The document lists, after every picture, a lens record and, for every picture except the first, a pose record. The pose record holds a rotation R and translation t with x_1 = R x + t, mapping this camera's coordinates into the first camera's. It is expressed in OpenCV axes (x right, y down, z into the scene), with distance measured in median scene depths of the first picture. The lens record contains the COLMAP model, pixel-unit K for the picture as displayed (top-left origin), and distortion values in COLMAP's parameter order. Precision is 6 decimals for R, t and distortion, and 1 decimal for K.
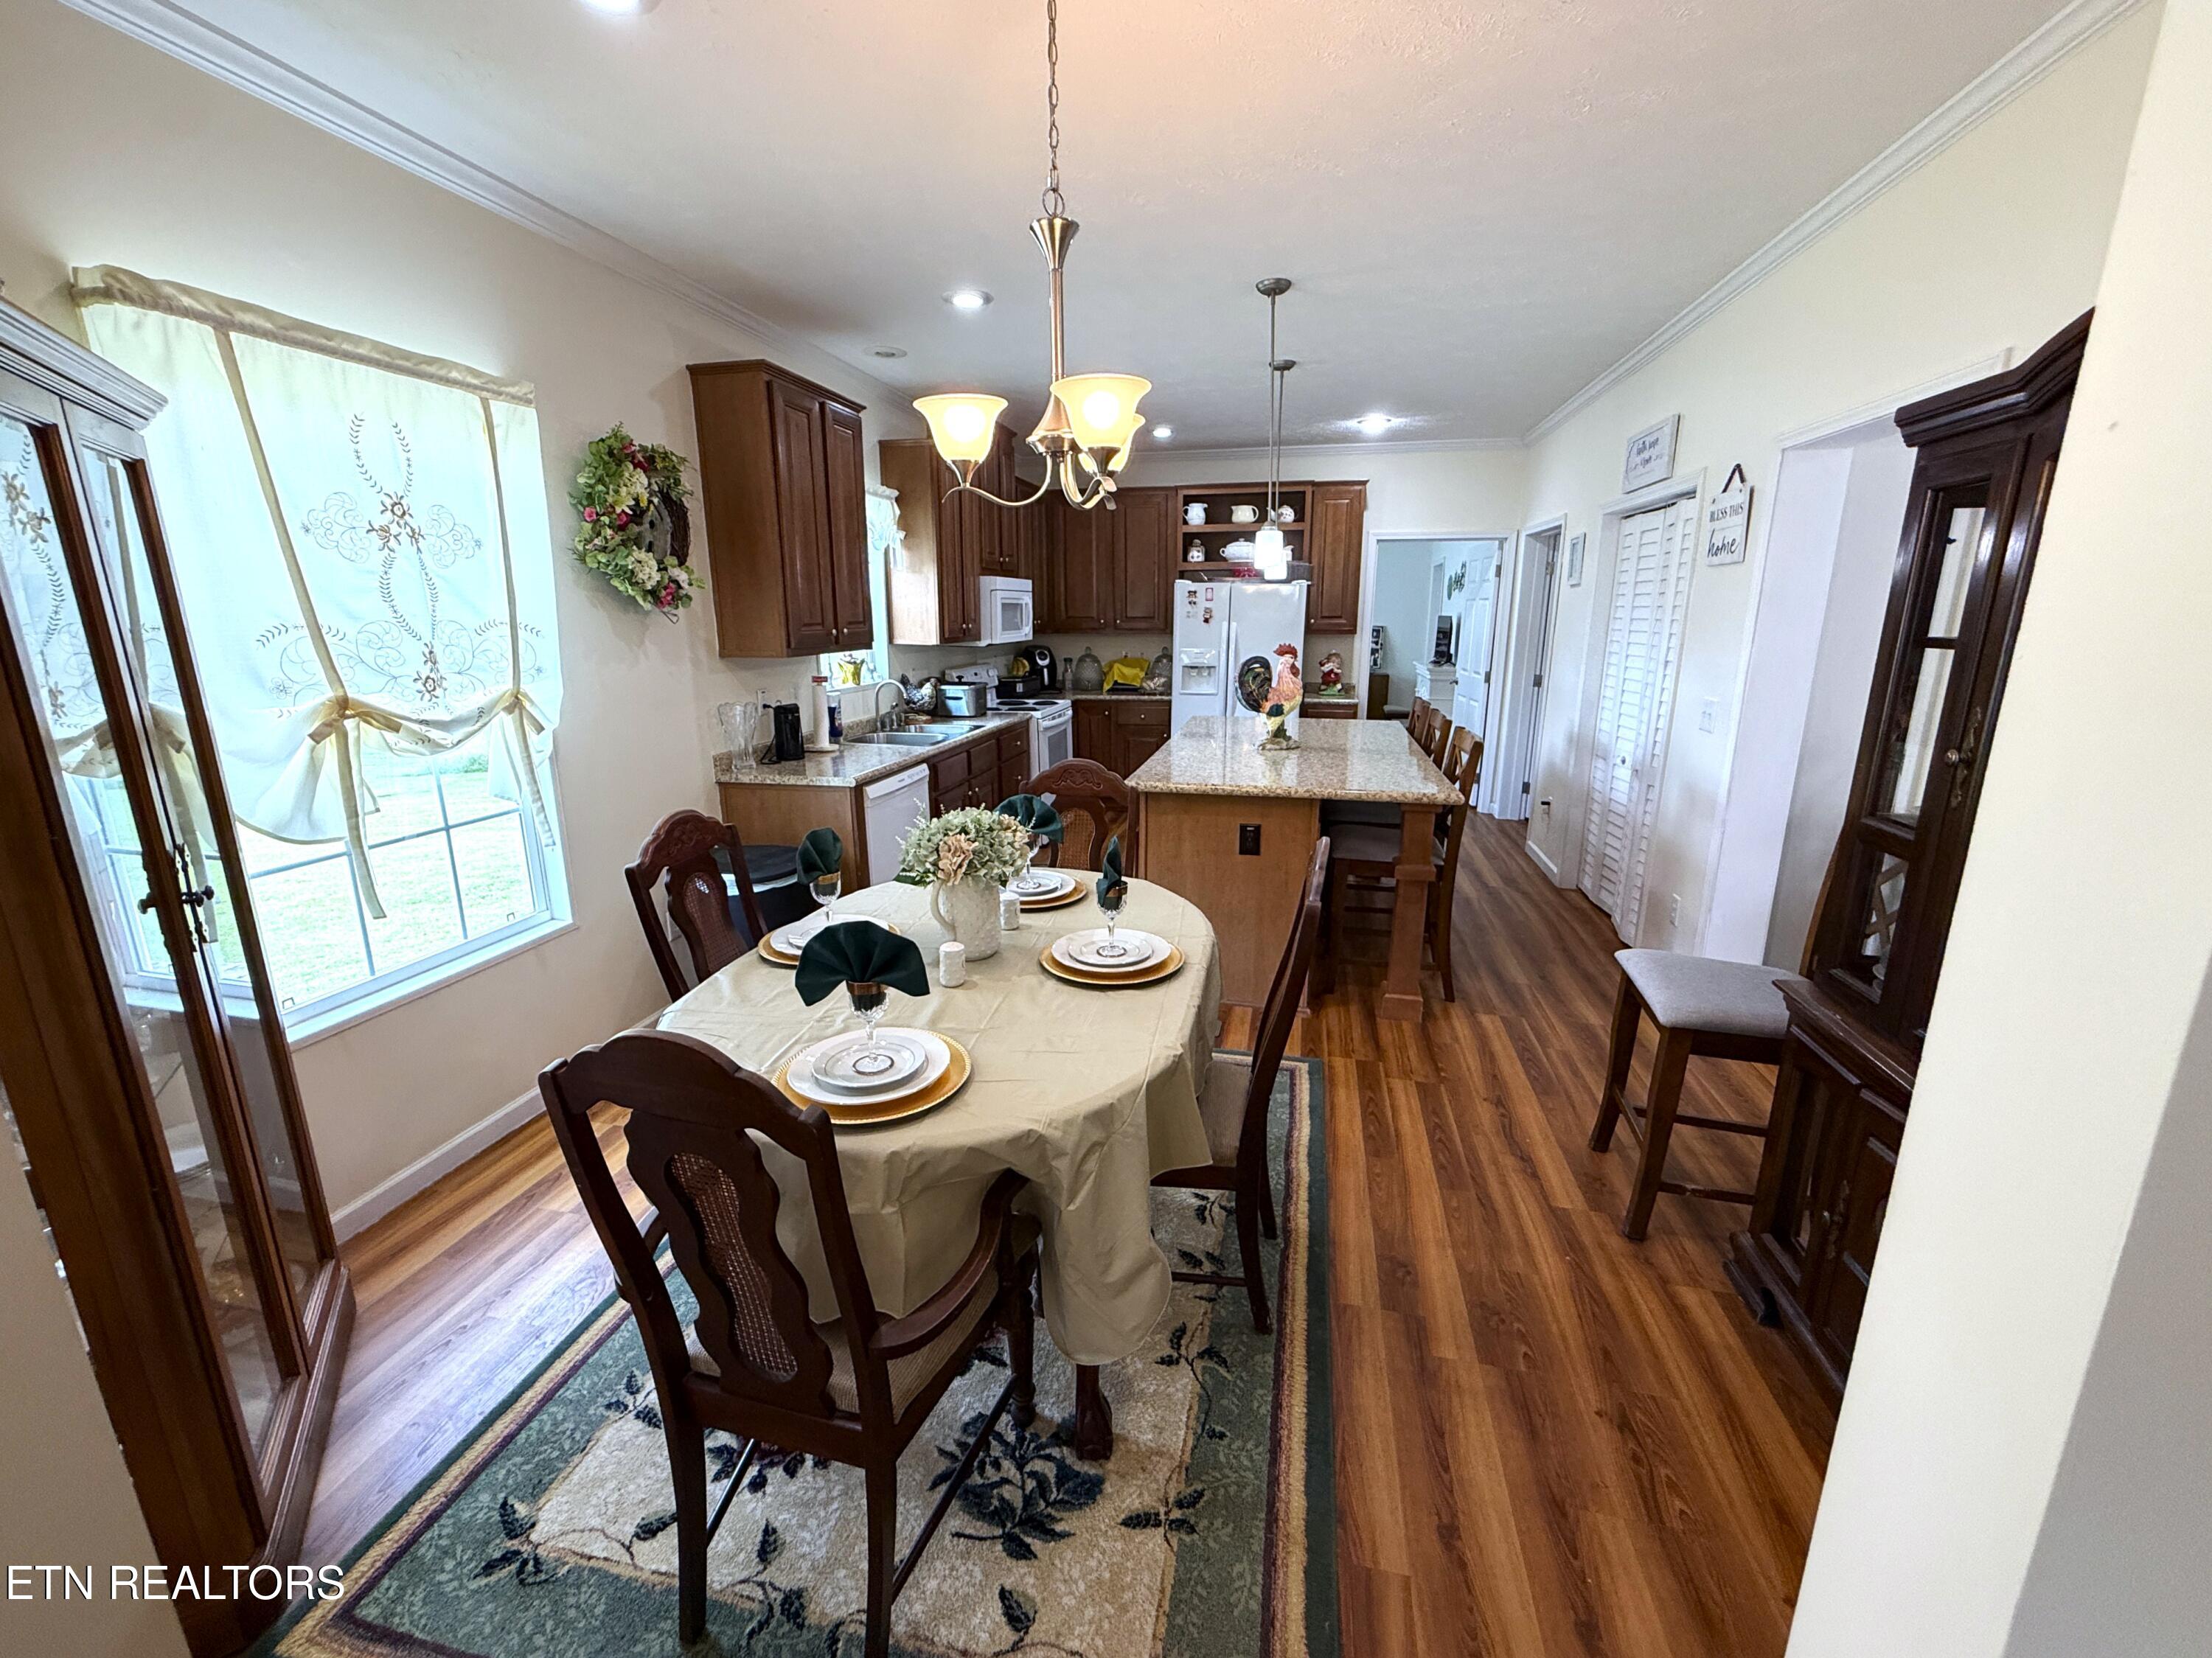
lens RADIAL K [[888.3, 0, 1106.0], [0, 888.3, 829.0], [0, 0, 1]] dist [-0.000785, -0.000136]
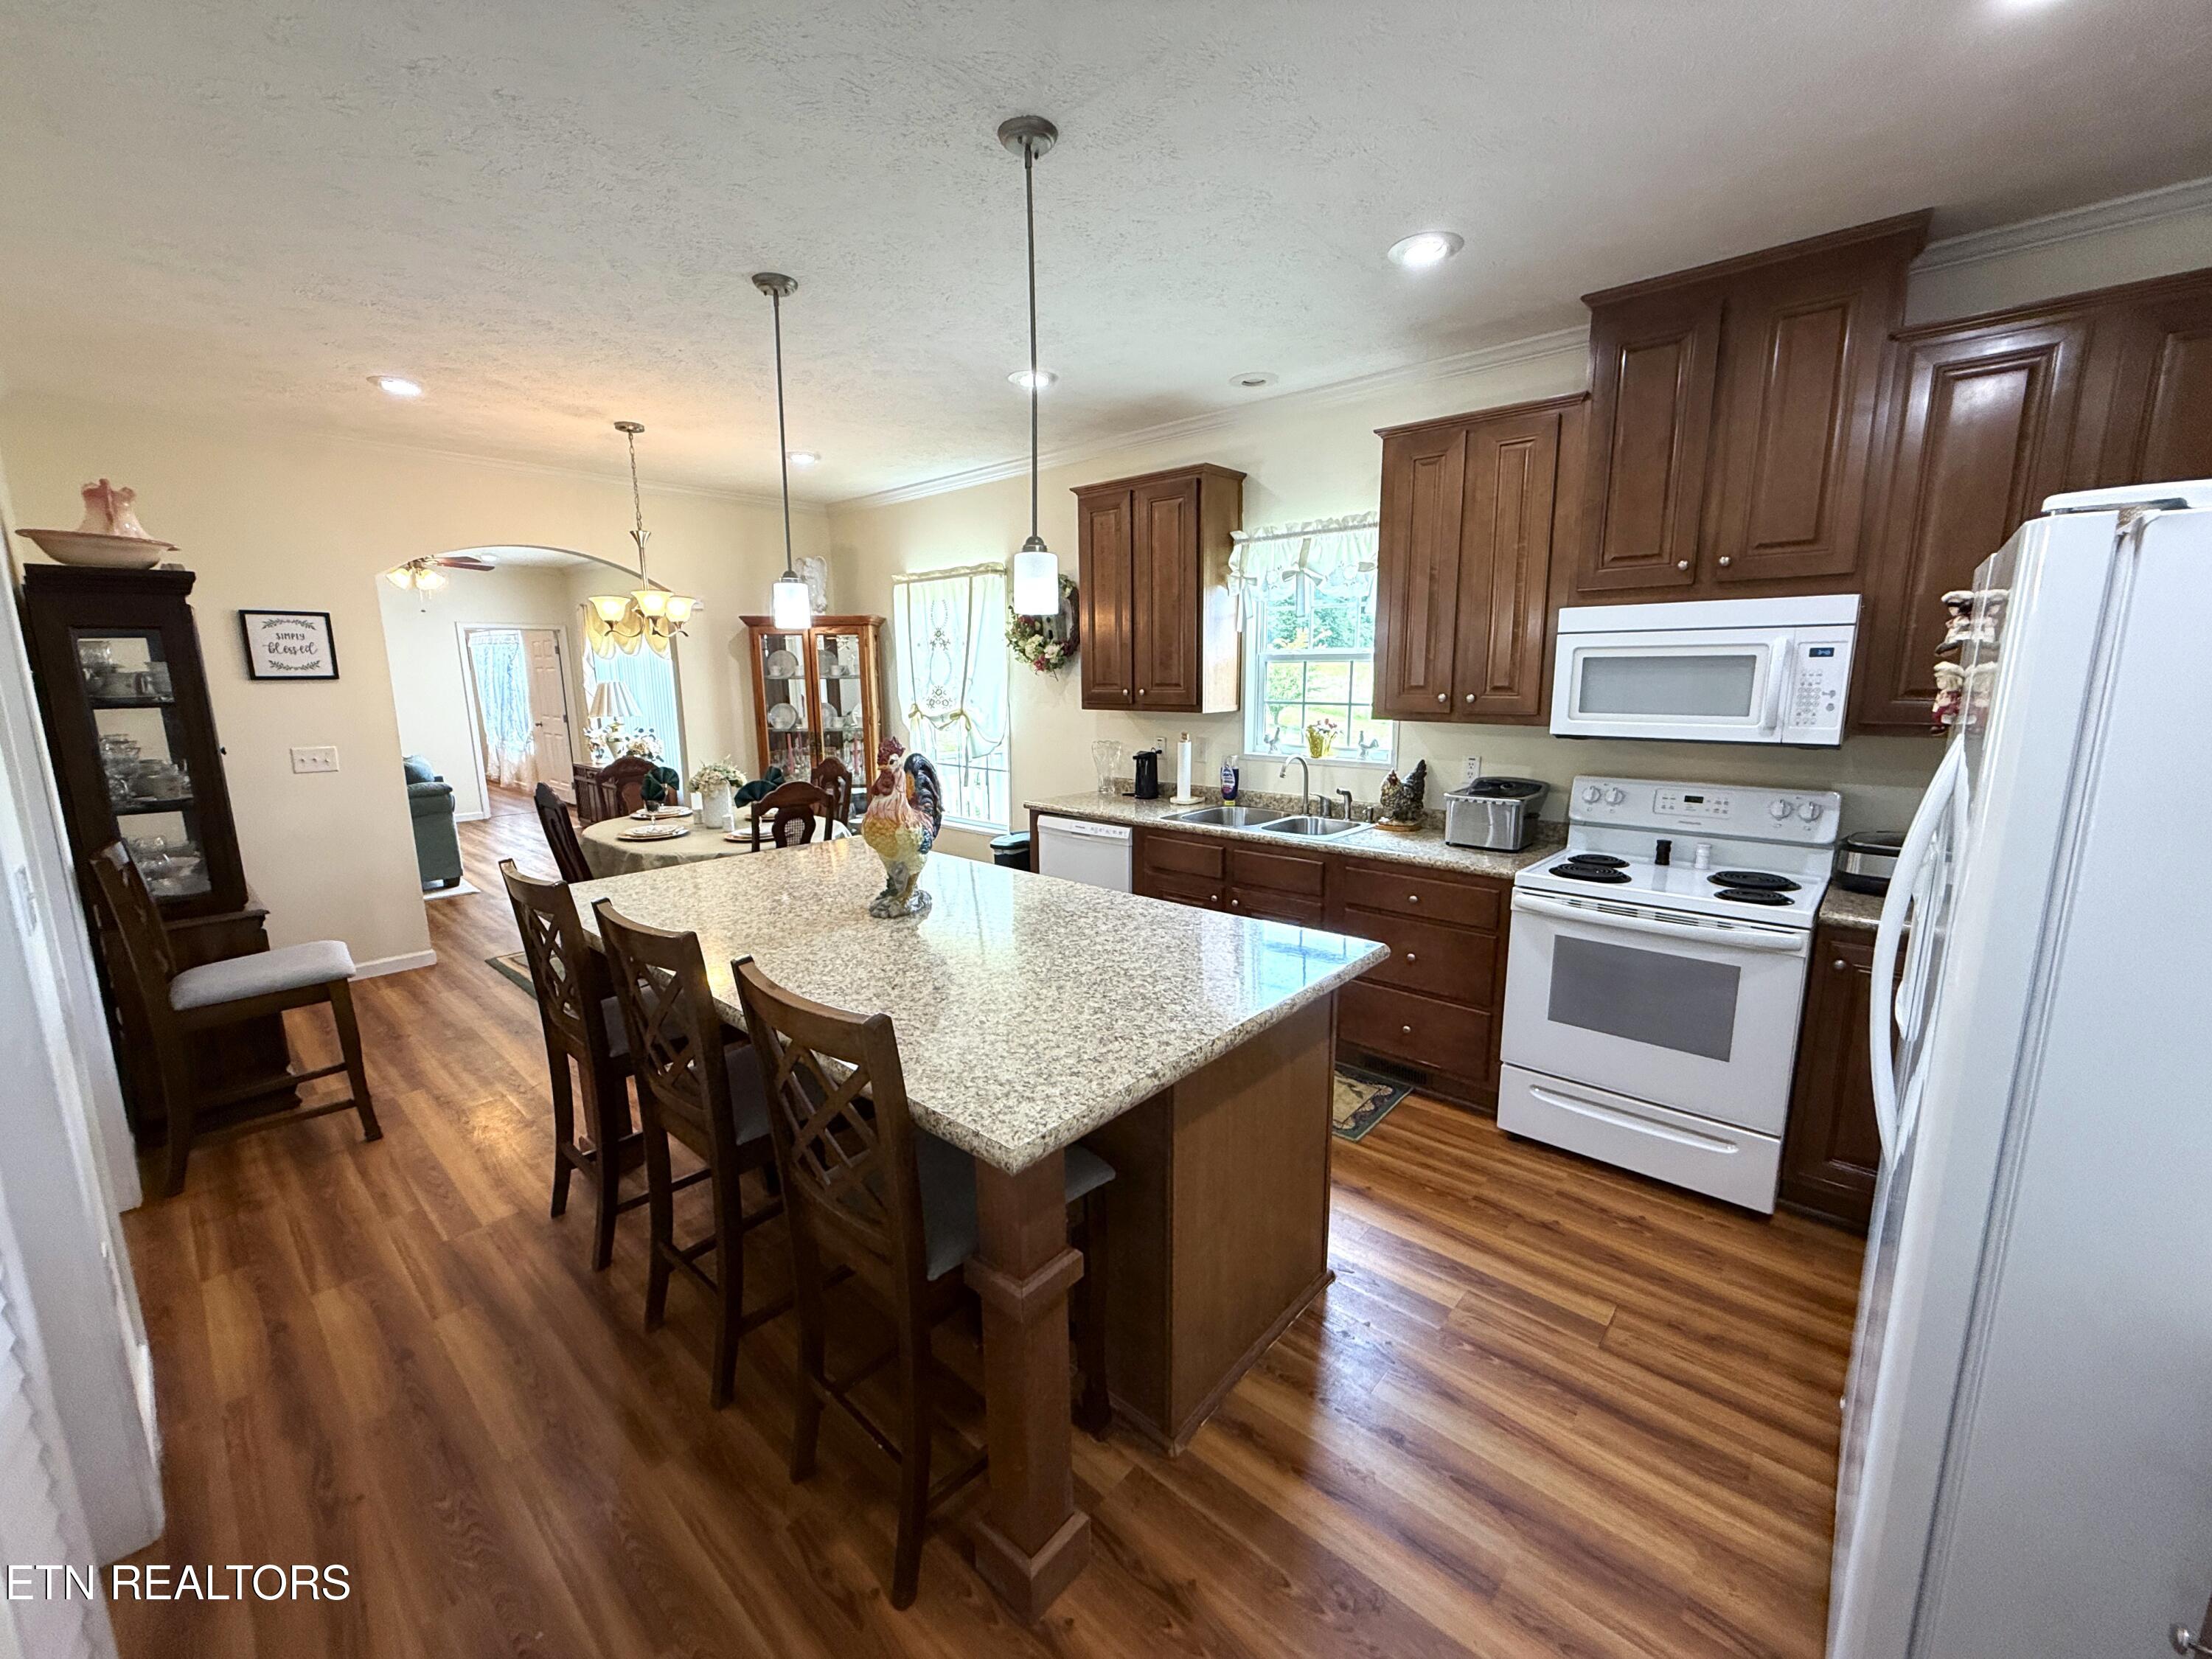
lens RADIAL K [[888.4, 0, 1106.0], [0, 888.4, 829.5], [0, 0, 1]] dist [-0.000785, -0.000136]
pose [[-0.488996, 0.162925, -0.856936, 0.691497], [-0.198825, 0.935723, 0.291361, -0.375328], [0.849324, 0.312854, -0.425171, 1.487401]]
